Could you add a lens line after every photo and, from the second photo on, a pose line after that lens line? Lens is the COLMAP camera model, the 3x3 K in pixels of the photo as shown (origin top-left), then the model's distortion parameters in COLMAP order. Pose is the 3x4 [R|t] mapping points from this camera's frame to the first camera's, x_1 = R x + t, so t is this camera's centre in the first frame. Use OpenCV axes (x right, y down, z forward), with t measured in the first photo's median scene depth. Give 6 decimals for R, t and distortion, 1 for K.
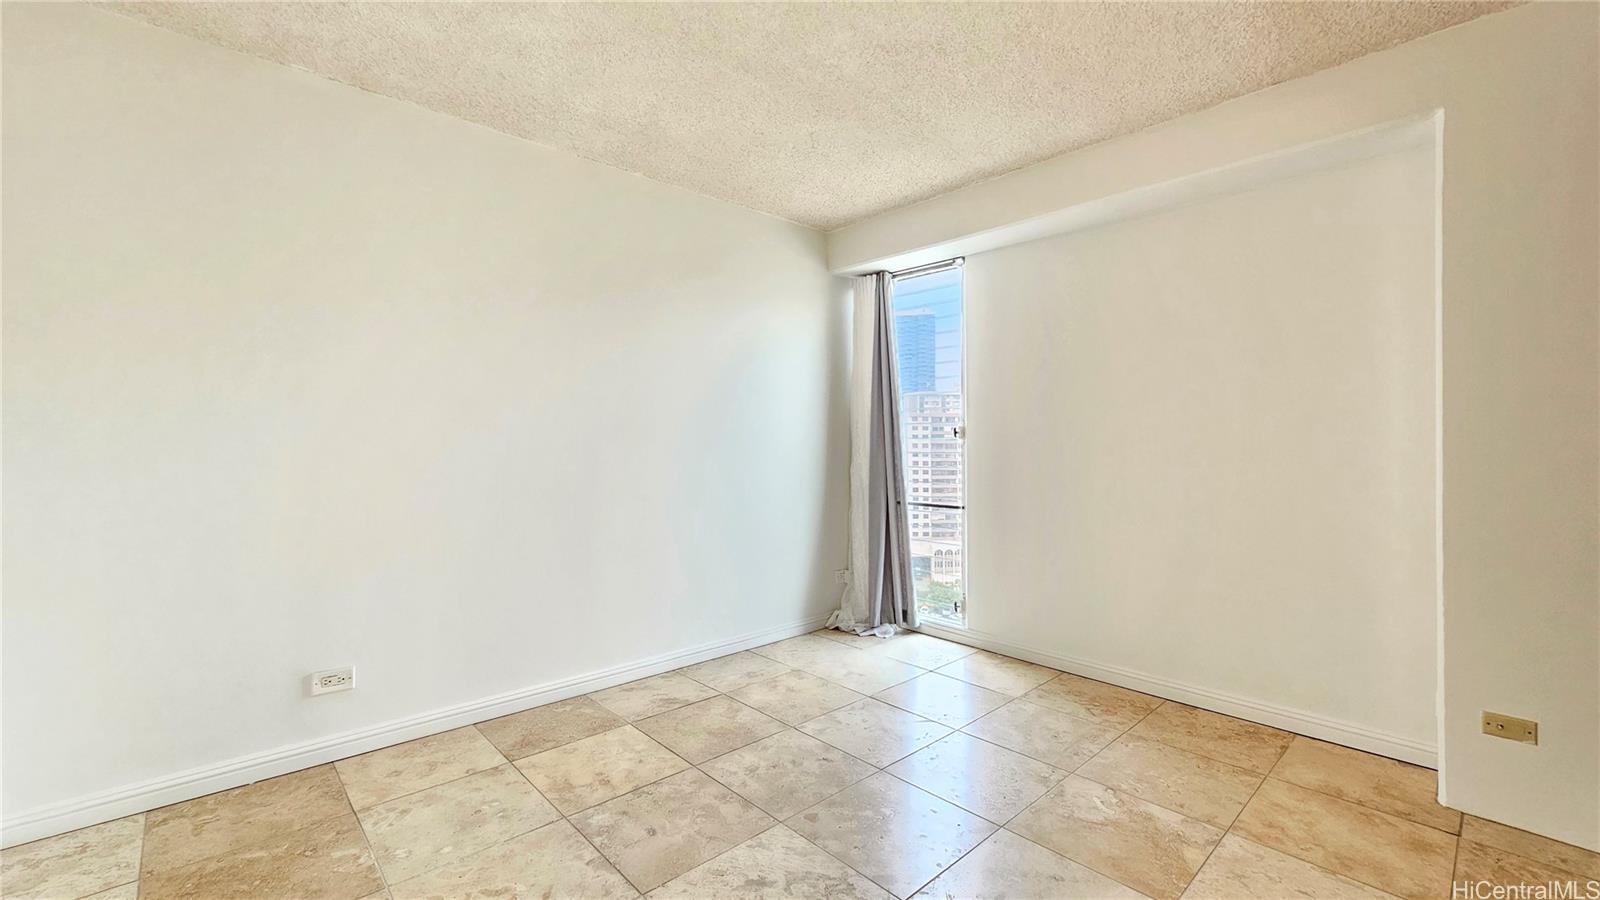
lens RADIAL K [[670.0, 0, 802.0], [0, 670.0, 452.6], [0, 0, 1]] dist [-0.001657, -0.000220]
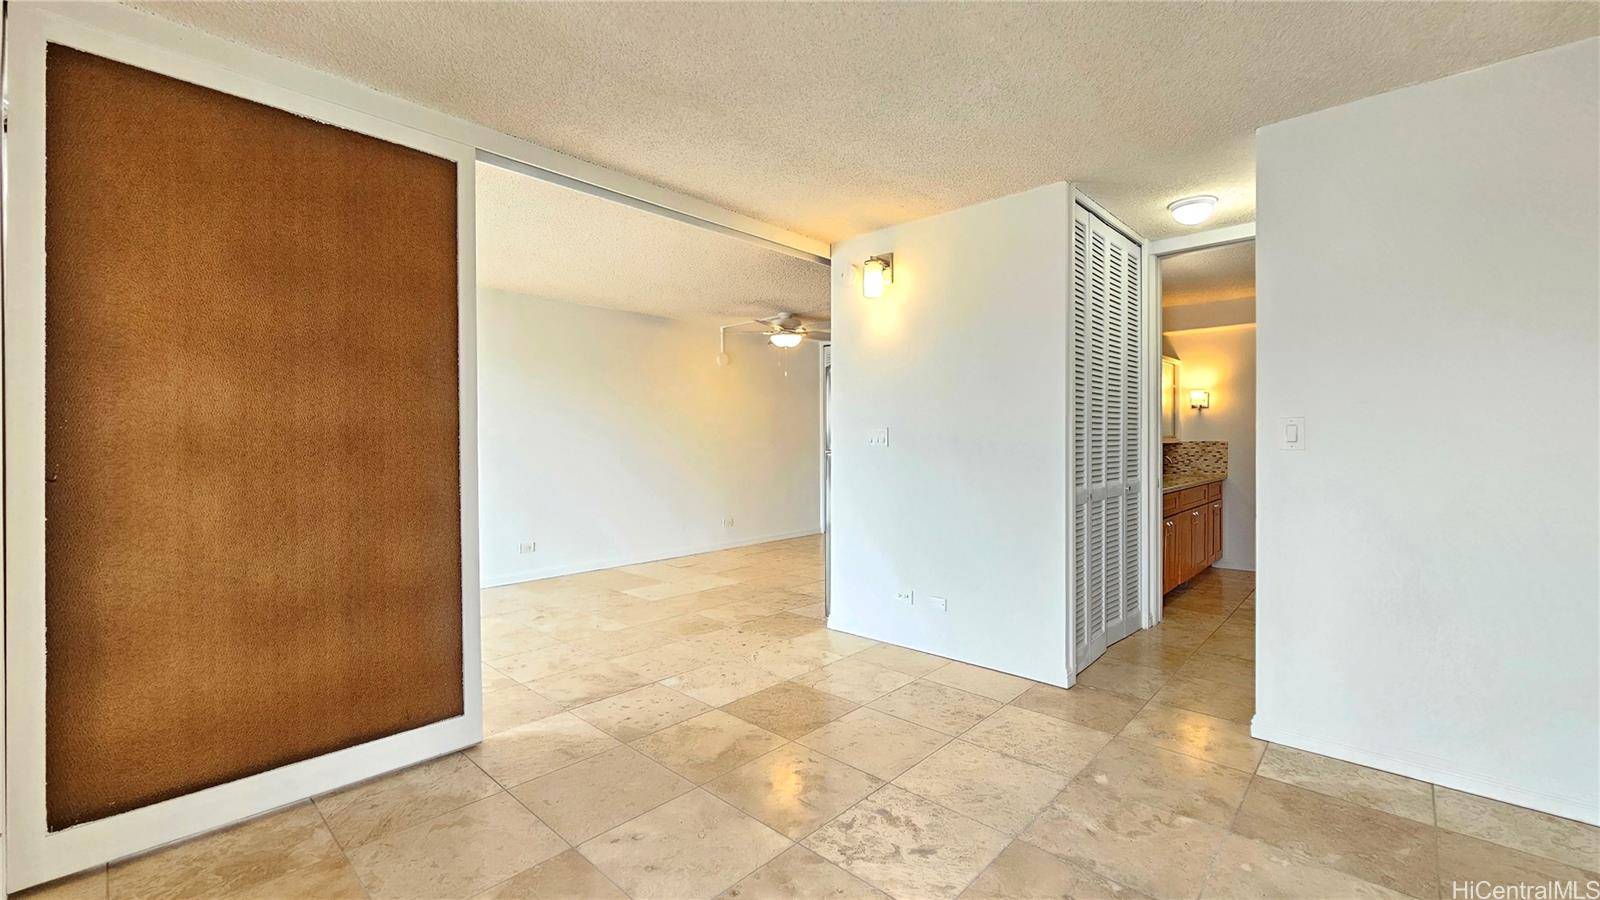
lens RADIAL K [[670.0, 0, 803.1], [0, 670.0, 451.0], [0, 0, 1]] dist [-0.001657, -0.000220]
pose [[-0.997649, -0.004195, -0.068409, 0.212490], [-0.004420, 0.999985, 0.003136, -0.029422], [0.068395, 0.003431, -0.997652, 2.059497]]
